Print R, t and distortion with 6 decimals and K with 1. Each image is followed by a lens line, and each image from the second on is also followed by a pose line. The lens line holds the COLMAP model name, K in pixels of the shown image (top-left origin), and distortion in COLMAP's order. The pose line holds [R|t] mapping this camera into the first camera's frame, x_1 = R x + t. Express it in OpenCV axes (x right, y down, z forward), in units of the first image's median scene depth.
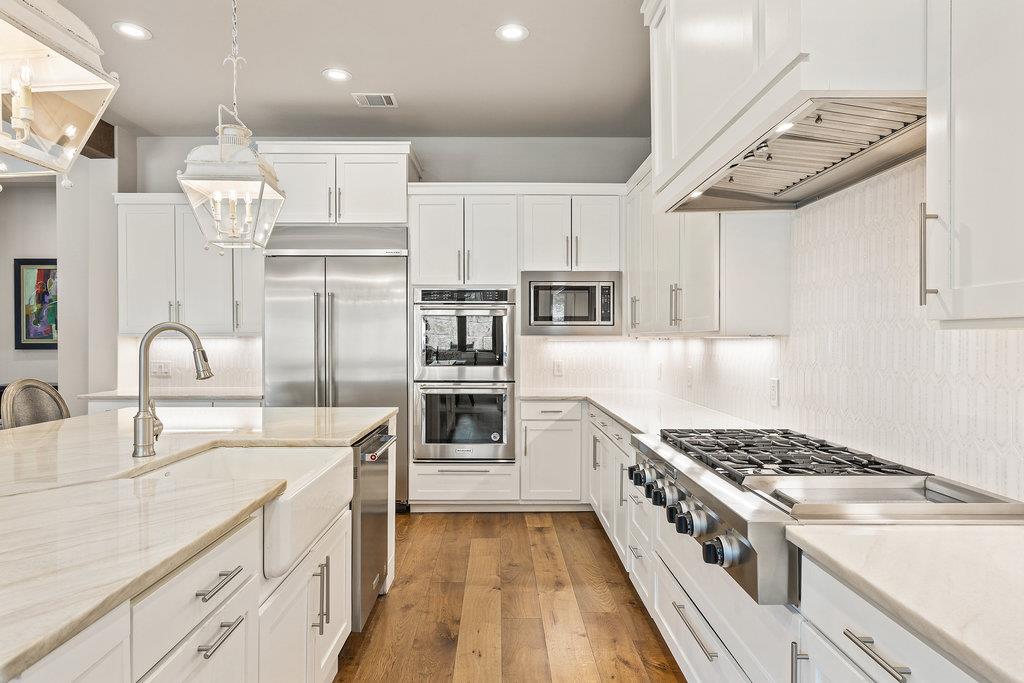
lens RADIAL K [[599.2, 0, 512.0], [0, 599.2, 341.5], [0, 0, 1]] dist [0.000900, 0.000303]
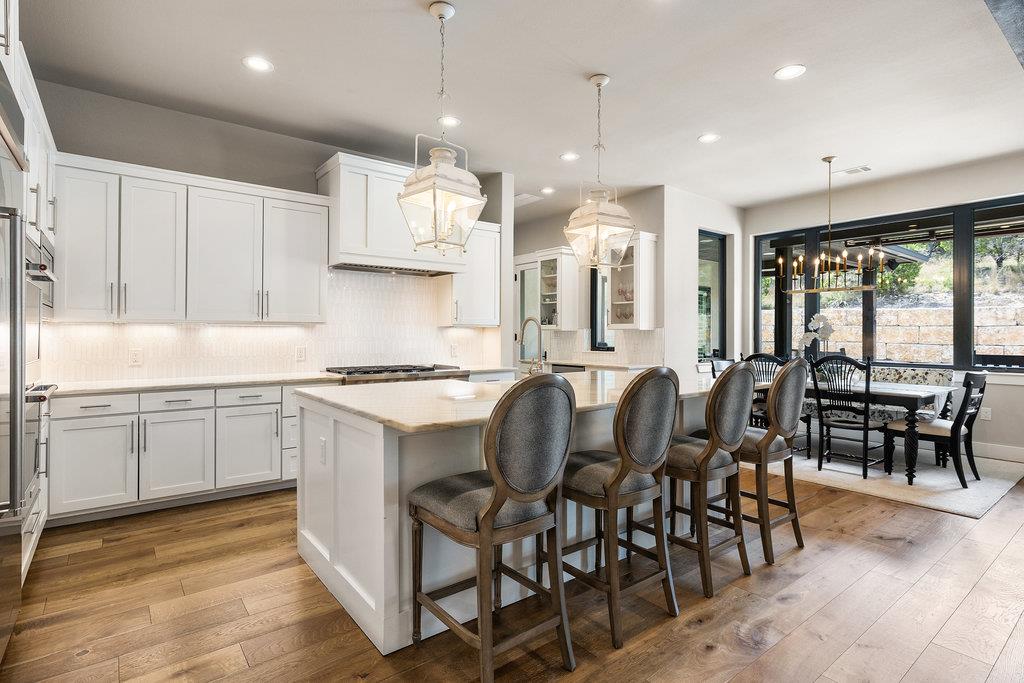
lens RADIAL K [[510.9, 0, 516.0], [0, 510.9, 332.3], [0, 0, 1]] dist [-0.001439, 0.000087]
pose [[-0.610192, -0.001721, 0.792252, -0.842463], [-0.002682, 0.999996, 0.000107, 0.006811], [-0.792249, -0.002059, -0.610195, 0.922885]]
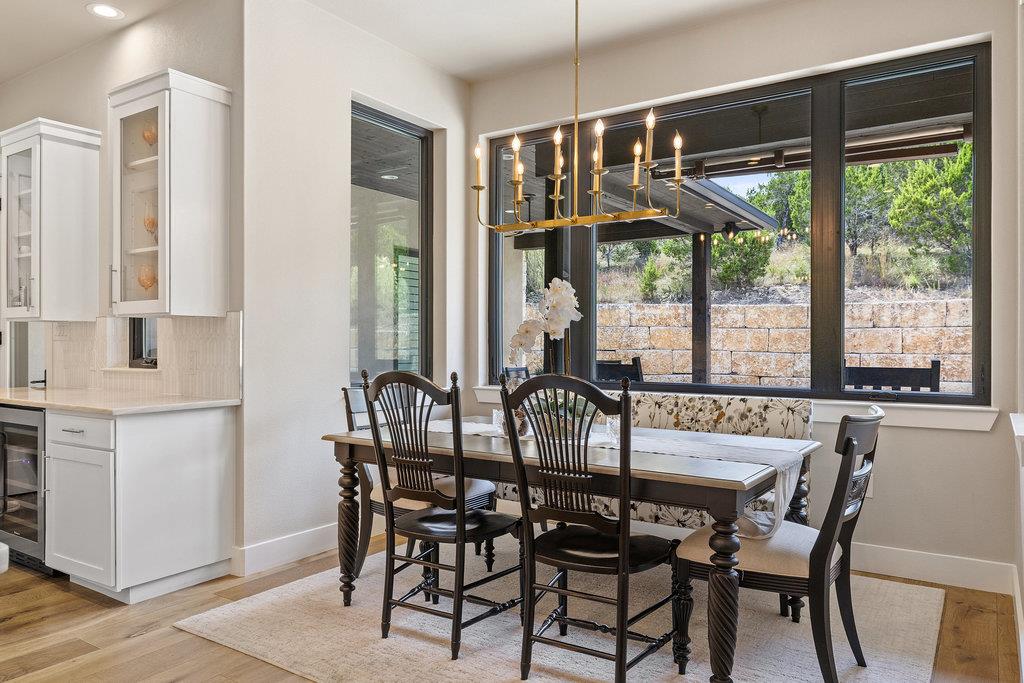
lens RADIAL K [[712.4, 0, 510.3], [0, 712.4, 343.8], [0, 0, 1]] dist [-0.003346, -0.000205]
pose [[-0.826250, -0.006194, 0.563269, -0.694400], [-0.003703, 0.999978, 0.005565, 0.025348], [-0.563291, 0.002512, -0.826255, 0.249406]]
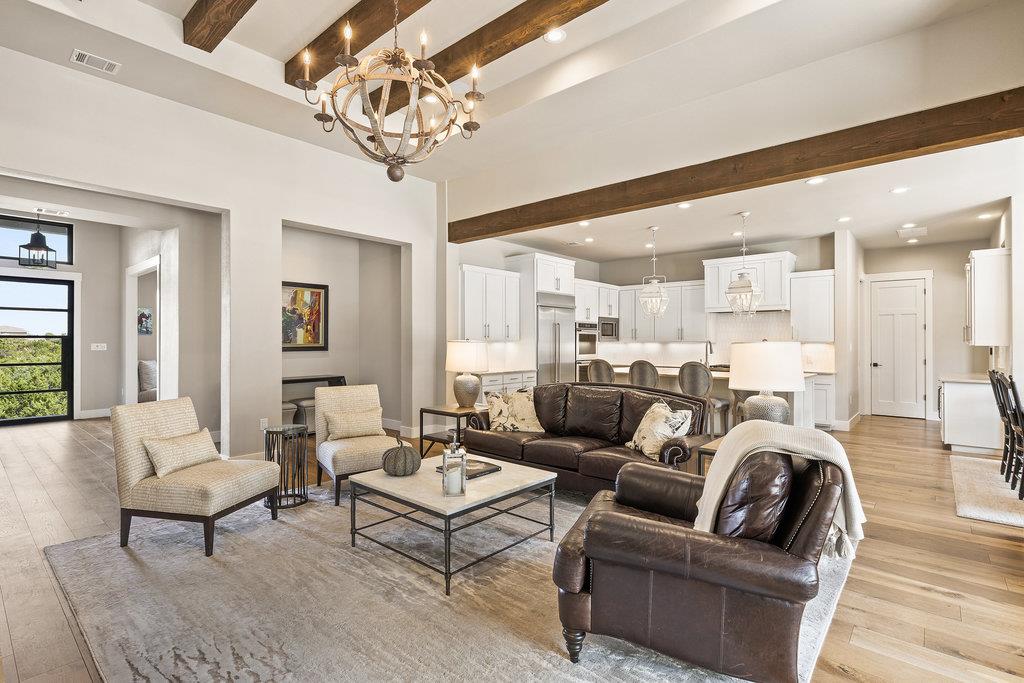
lens RADIAL K [[488.4, 0, 512.0], [0, 488.4, 341.5], [0, 0, 1]] dist [-0.004358, -0.000240]
pose [[0.661243, -0.000008, 0.750172, -1.807524], [0.000628, 1.000000, -0.000543, -0.010921], [-0.750172, 0.000830, 0.661242, -0.102378]]
